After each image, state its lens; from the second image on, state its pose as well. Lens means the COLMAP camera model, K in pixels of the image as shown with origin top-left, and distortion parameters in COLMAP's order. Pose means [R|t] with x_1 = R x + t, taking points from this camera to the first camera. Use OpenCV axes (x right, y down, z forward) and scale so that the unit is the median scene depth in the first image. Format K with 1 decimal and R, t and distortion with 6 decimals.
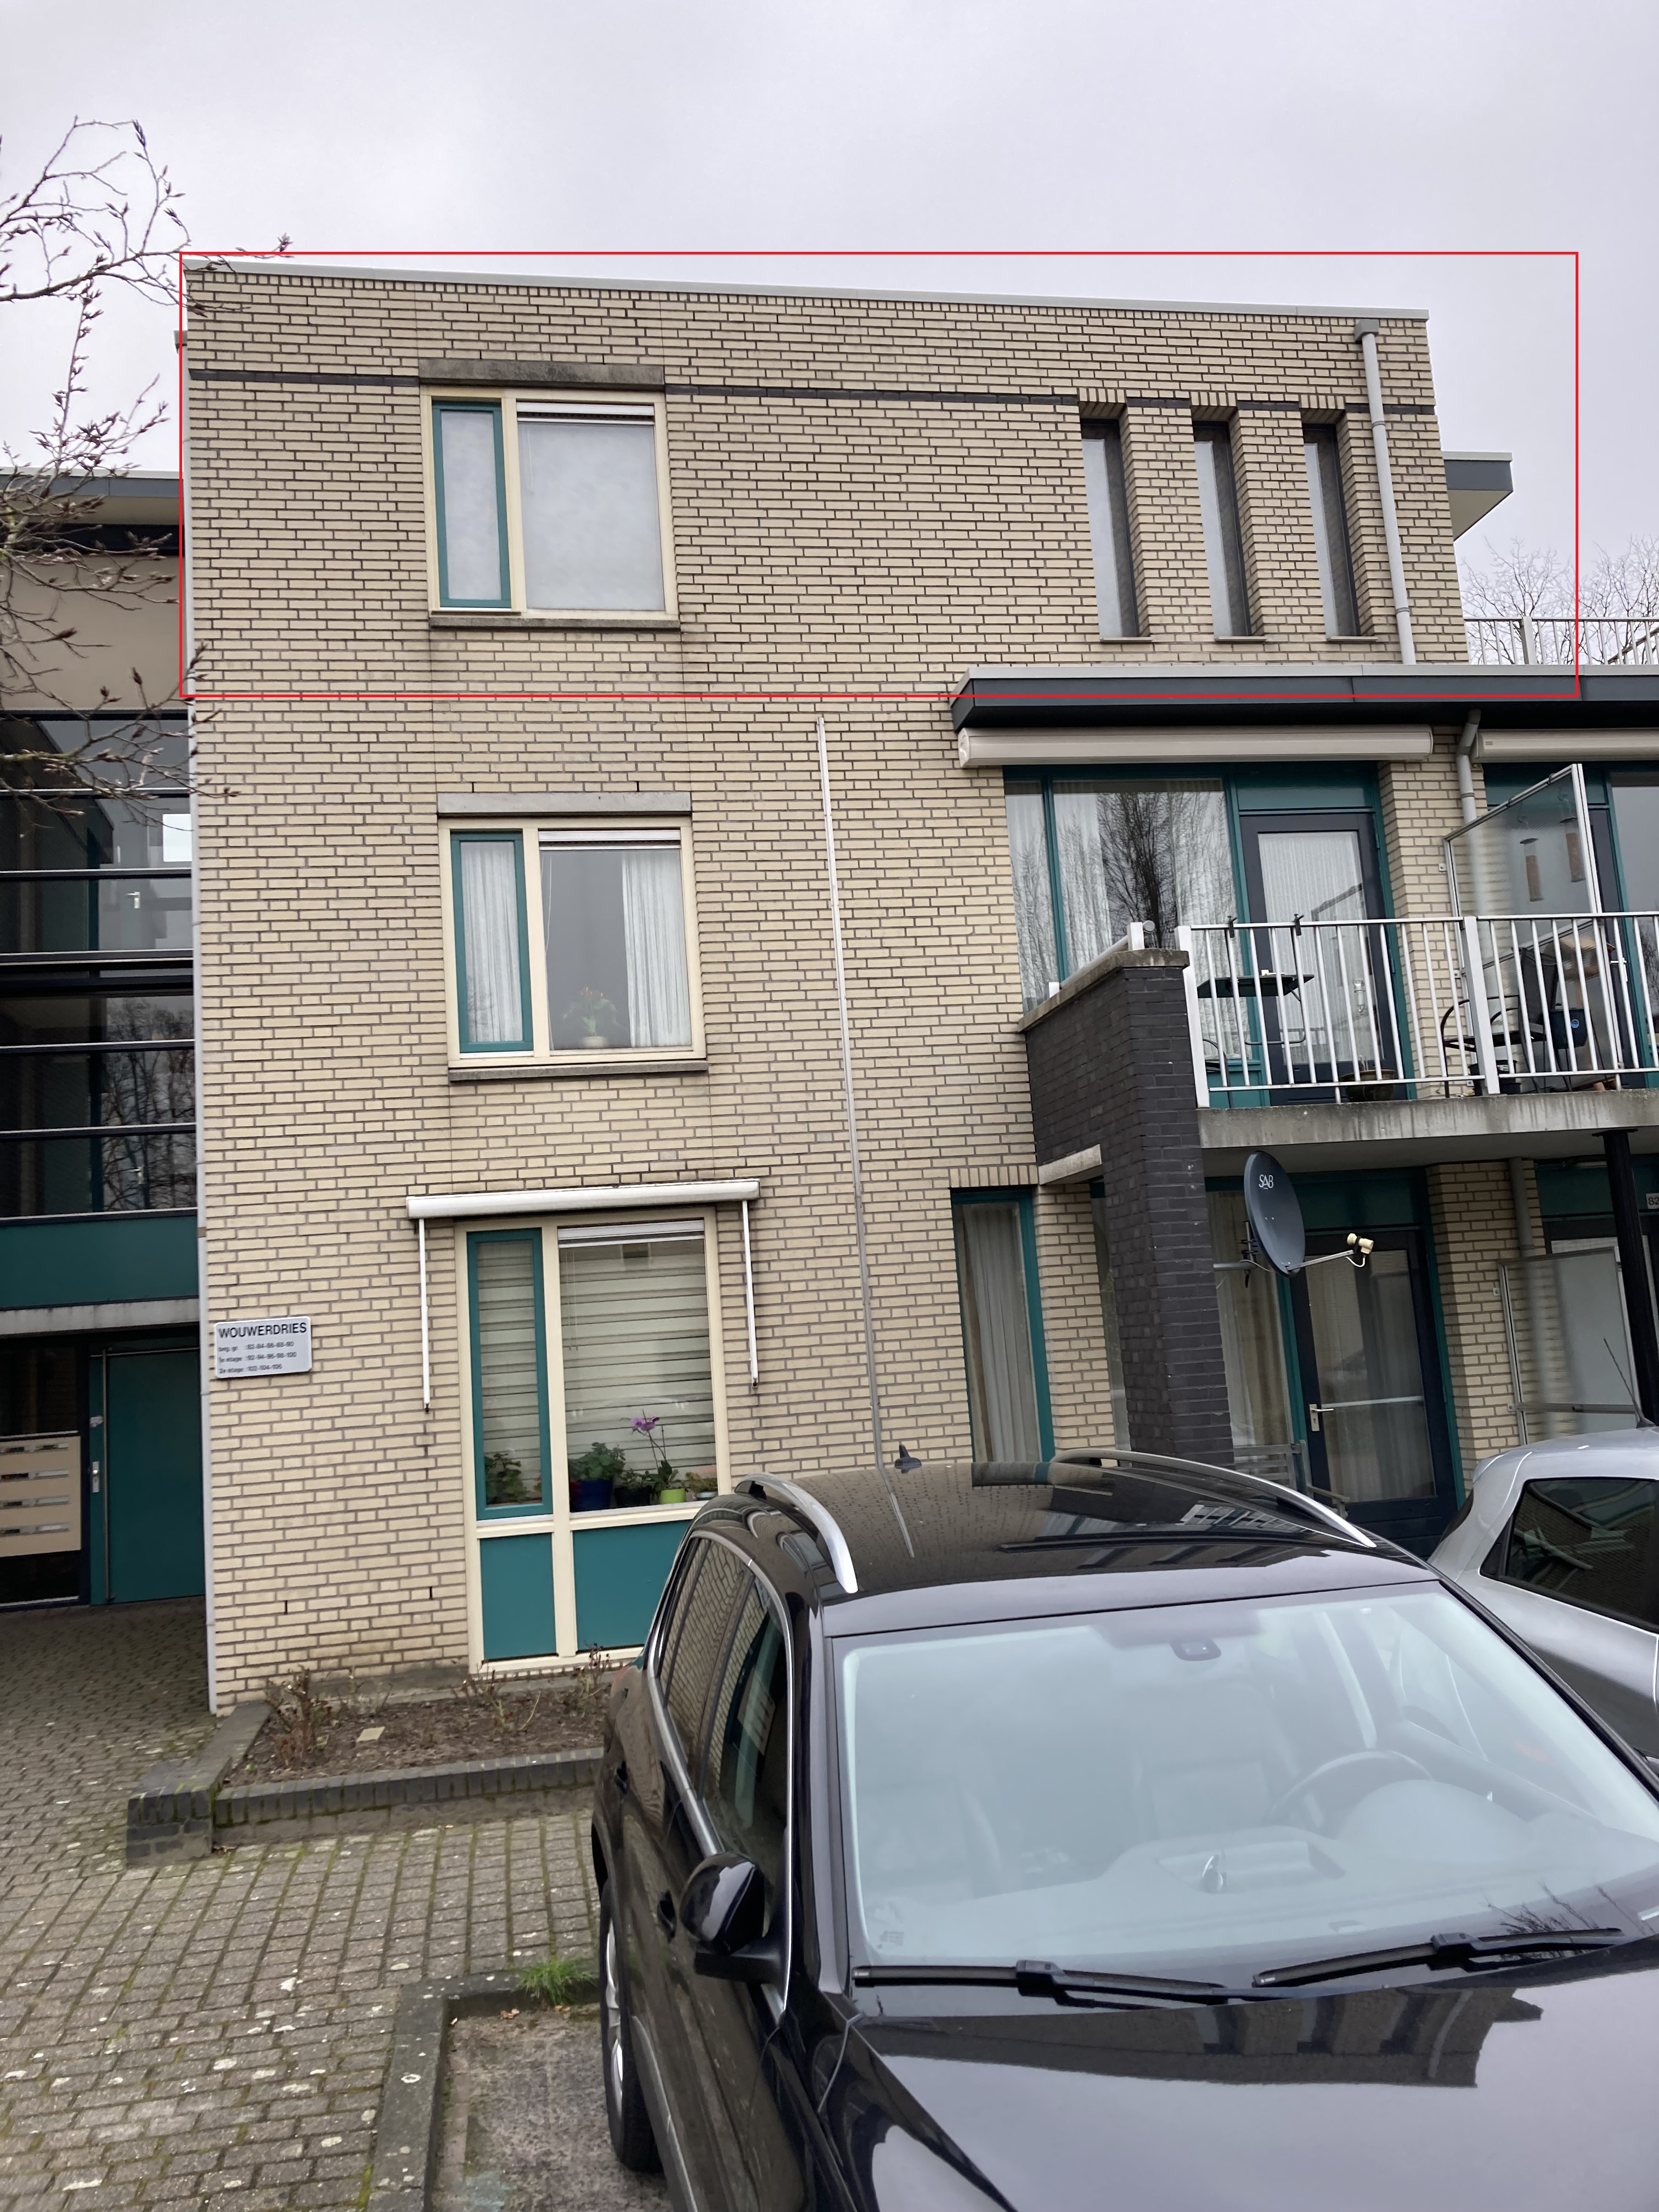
lens RADIAL K [[1792.6, 0, 829.5], [0, 1792.6, 1106.0], [0, 0, 1]] dist [-0.000697, -0.001135]
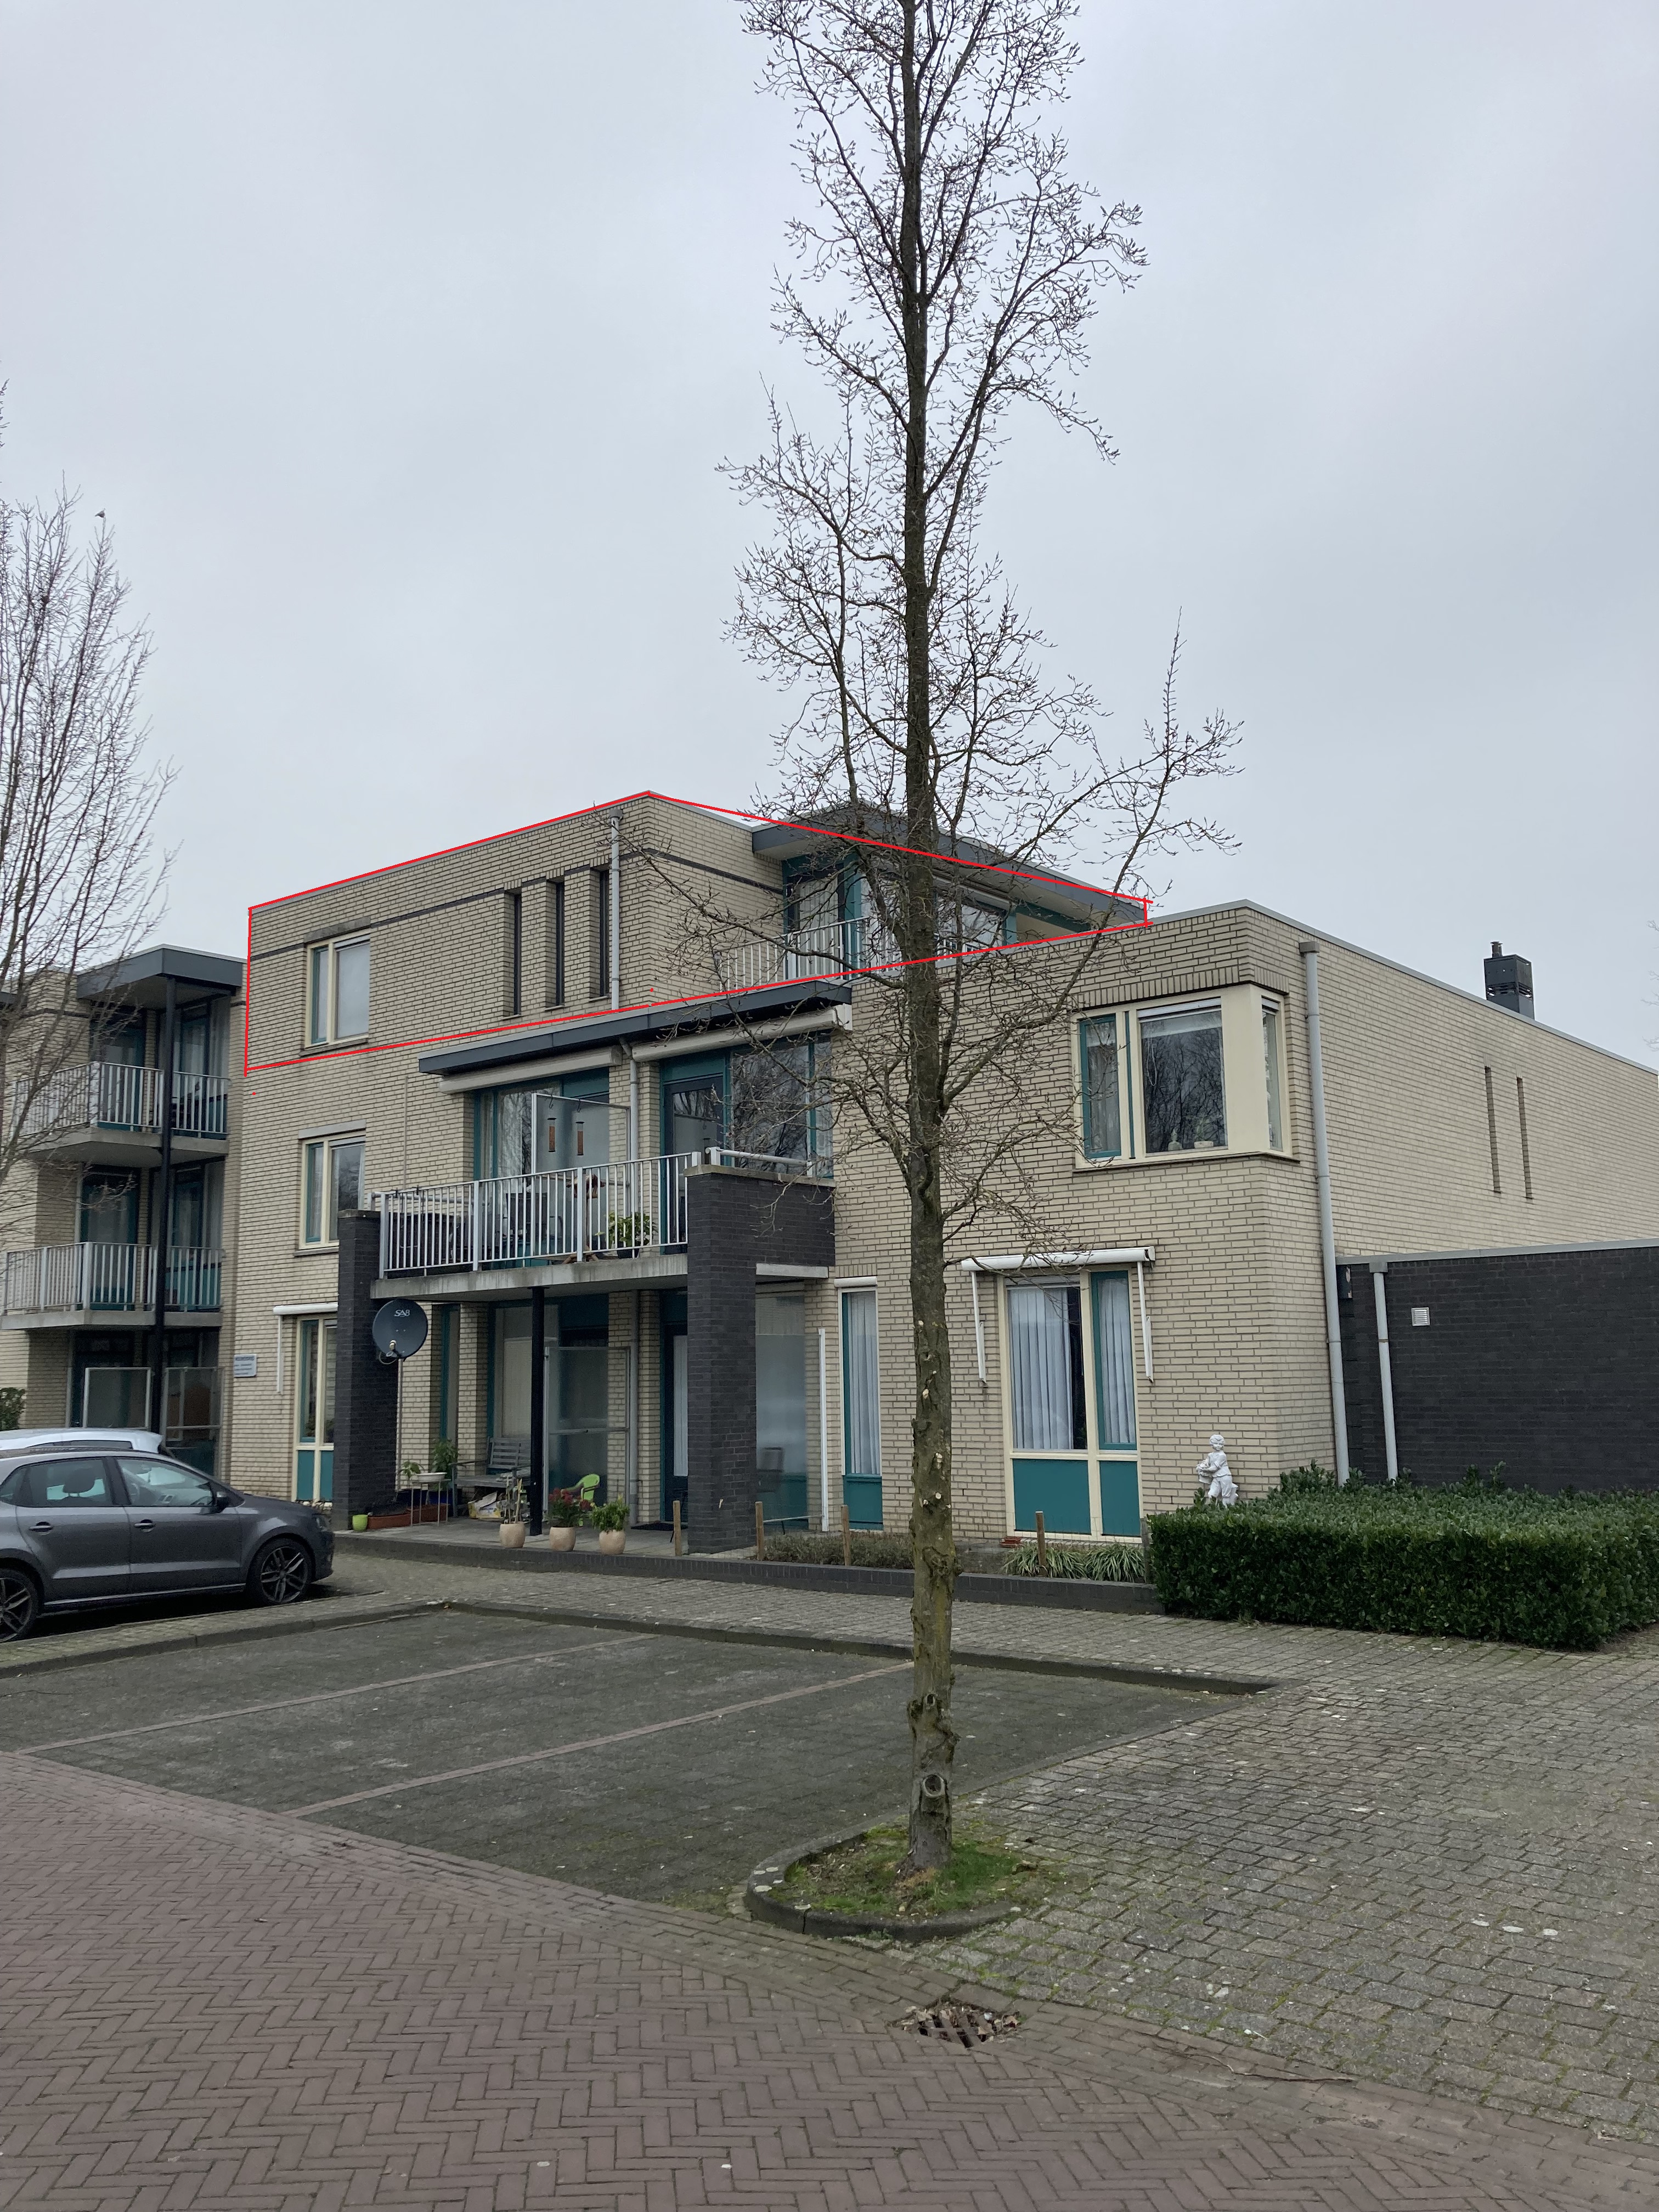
lens RADIAL K [[1792.6, 0, 829.5], [0, 1792.6, 1106.0], [0, 0, 1]] dist [-0.000697, -0.001135]
pose [[0.648186, -0.055551, -0.759453, 1.872090], [0.060720, 0.997930, -0.021170, -0.107732], [0.759057, -0.032392, 0.650217, 0.017899]]
